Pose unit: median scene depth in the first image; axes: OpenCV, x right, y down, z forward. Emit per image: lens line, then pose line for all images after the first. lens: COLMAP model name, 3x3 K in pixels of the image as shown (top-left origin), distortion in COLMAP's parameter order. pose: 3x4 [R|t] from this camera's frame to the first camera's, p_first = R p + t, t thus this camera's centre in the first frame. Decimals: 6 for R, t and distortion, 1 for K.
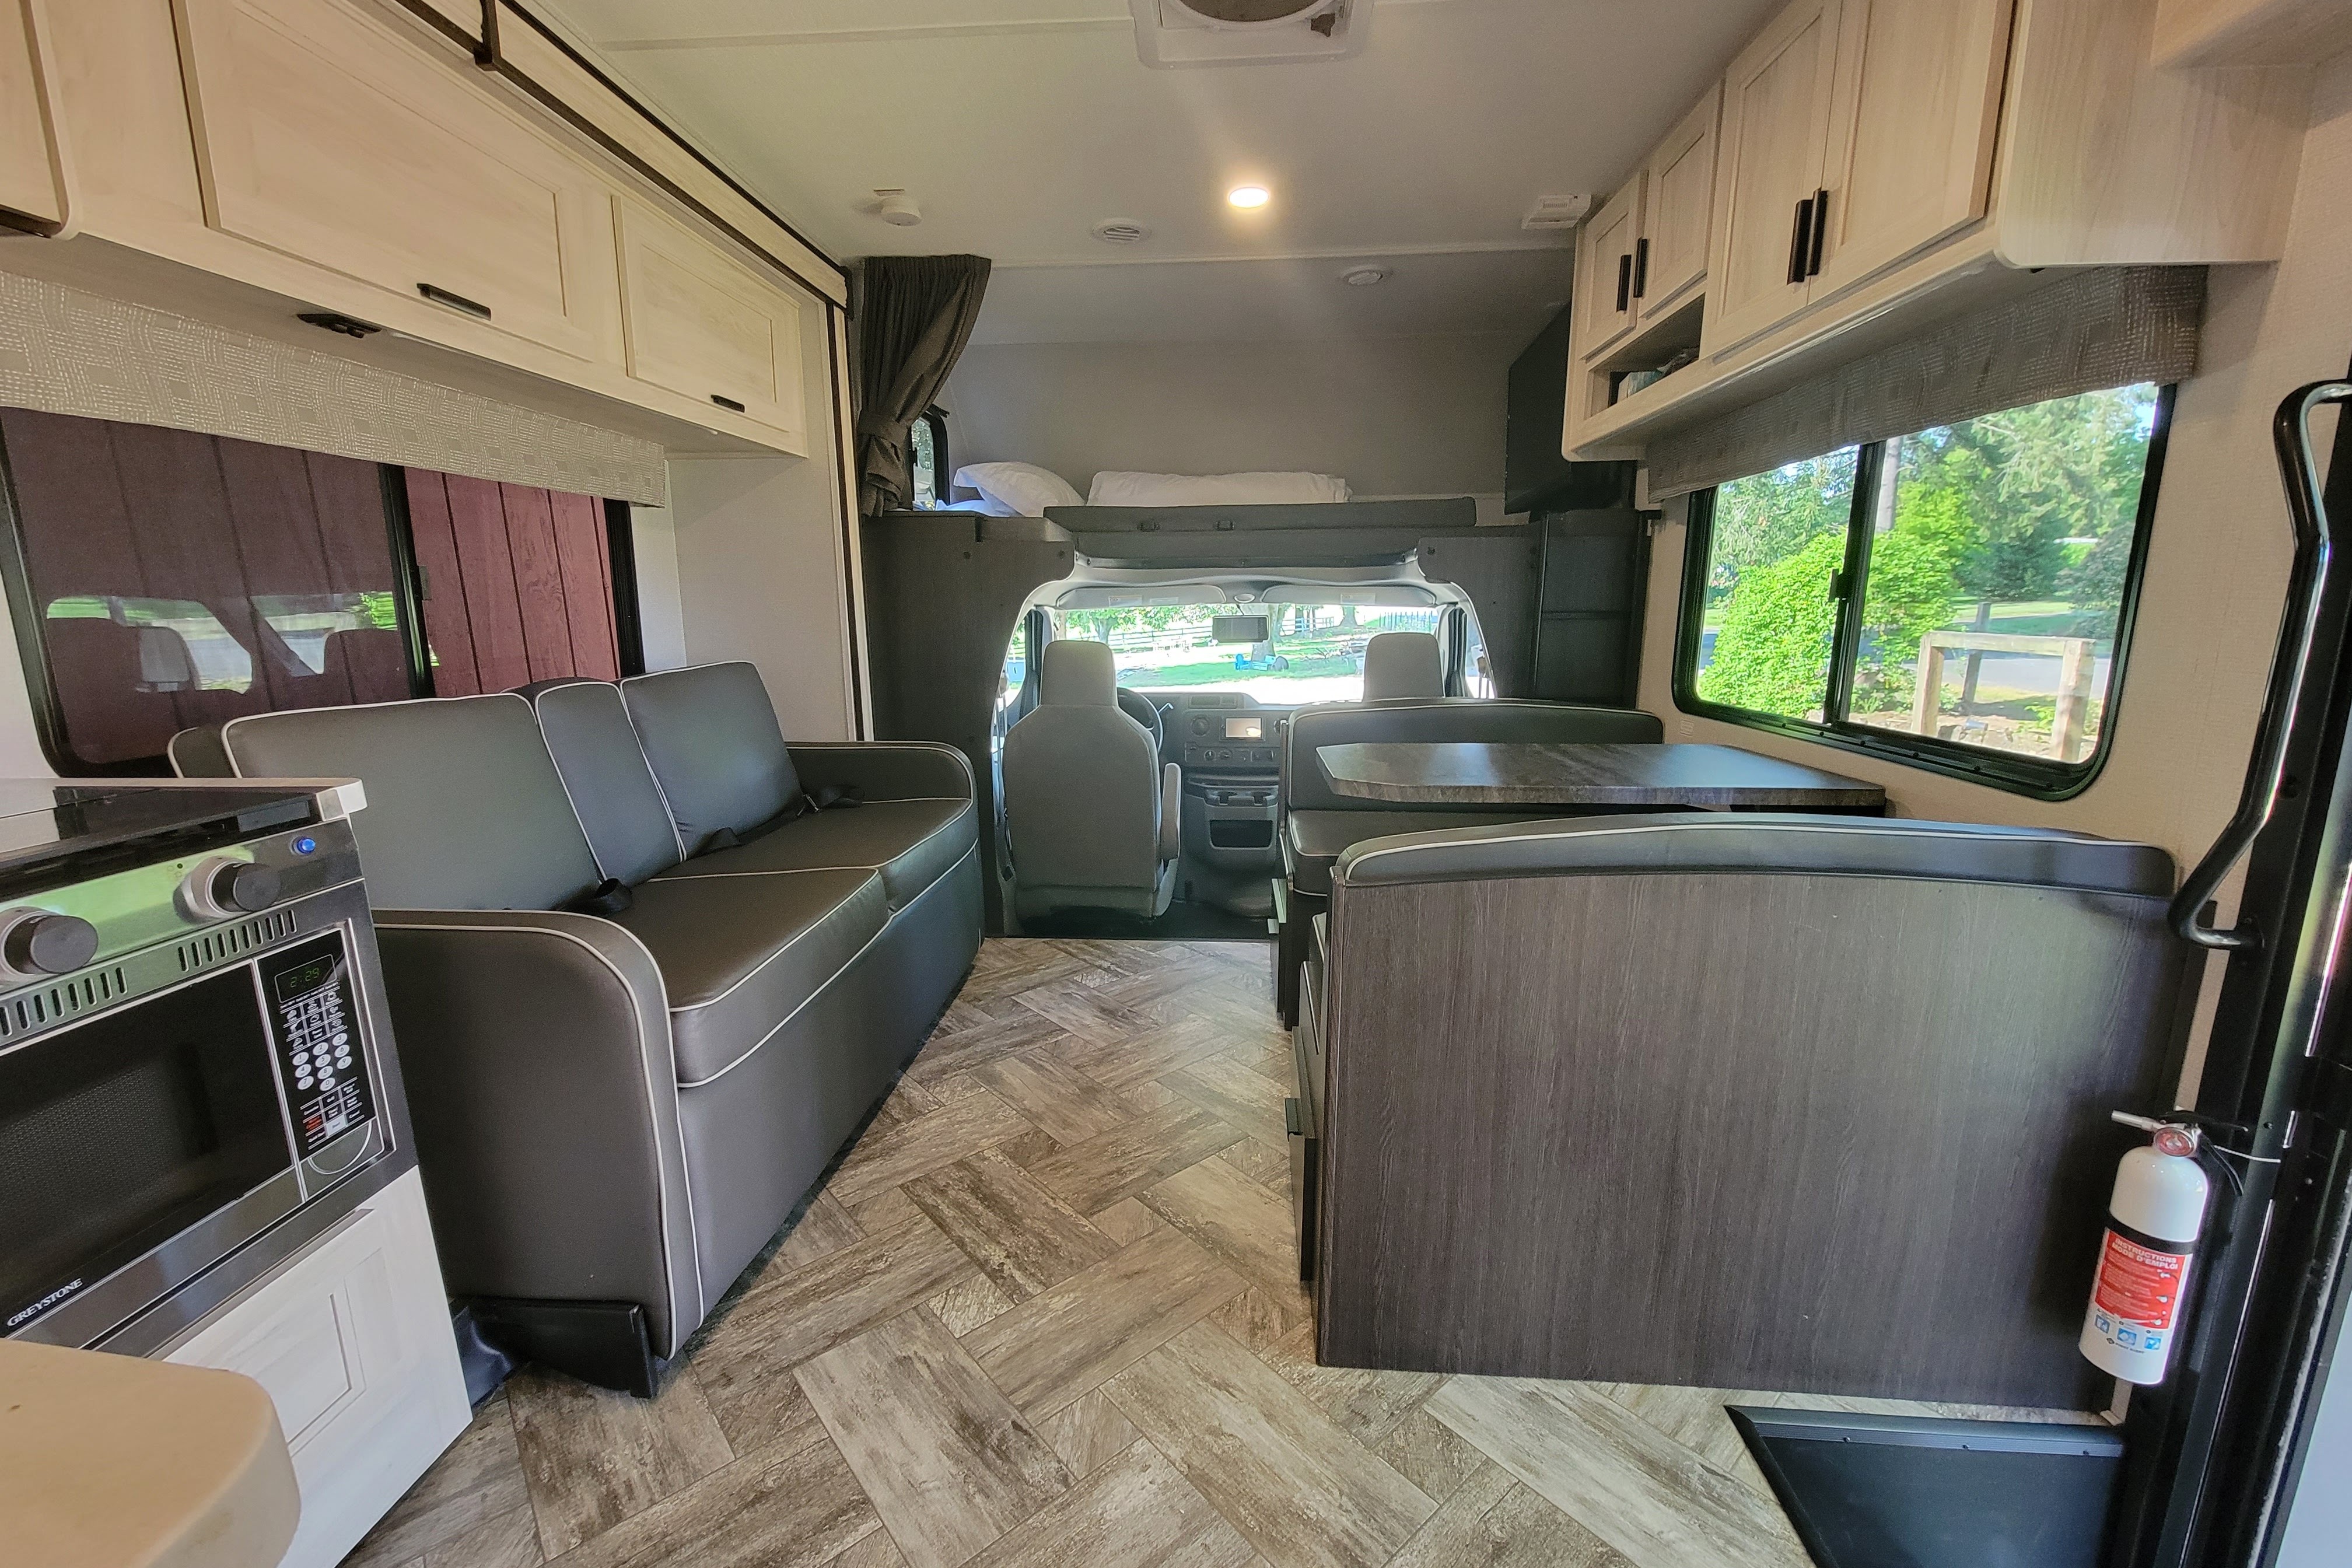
lens RADIAL K [[950.2, 0, 1161.2], [0, 950.2, 796.0], [0, 0, 1]] dist [0.002828, -0.003909]
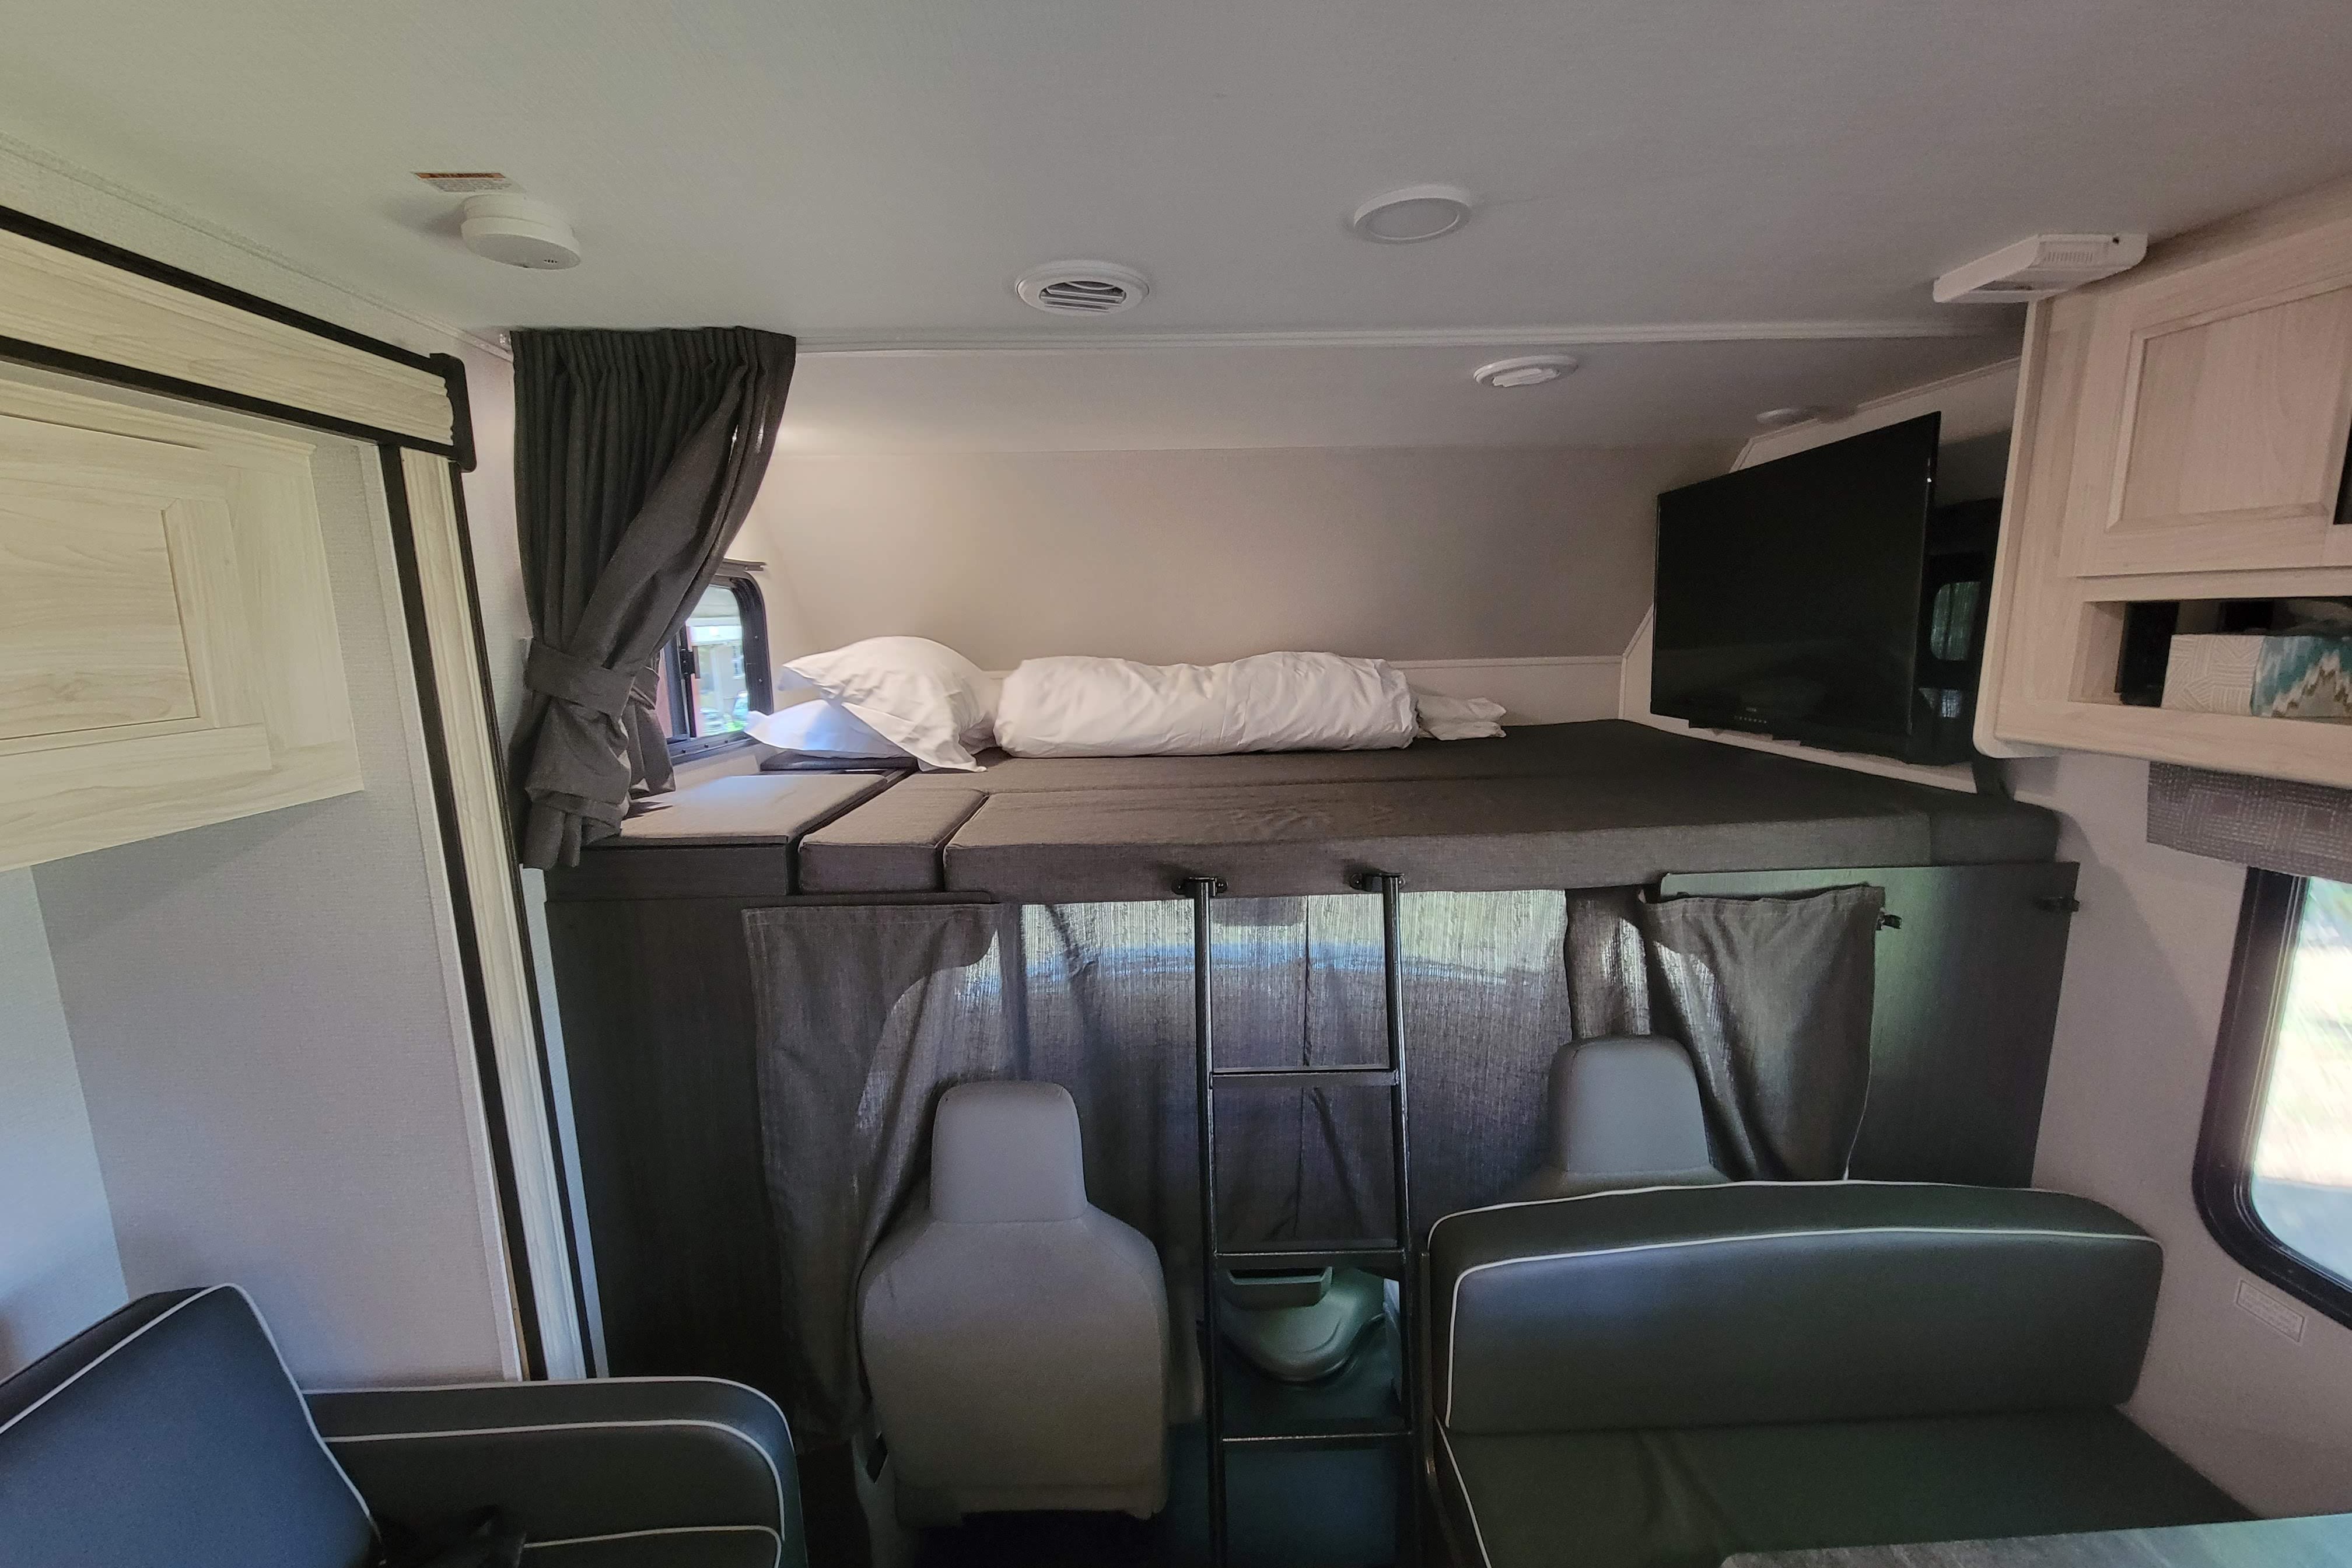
lens RADIAL K [[950.2, 0, 1161.5], [0, 950.2, 793.2], [0, 0, 1]] dist [0.002828, -0.003909]
pose [[0.994039, -0.035609, 0.103049, -0.087572], [0.038534, 0.998905, -0.026528, -0.520301], [-0.101991, 0.030340, 0.994323, 0.845084]]
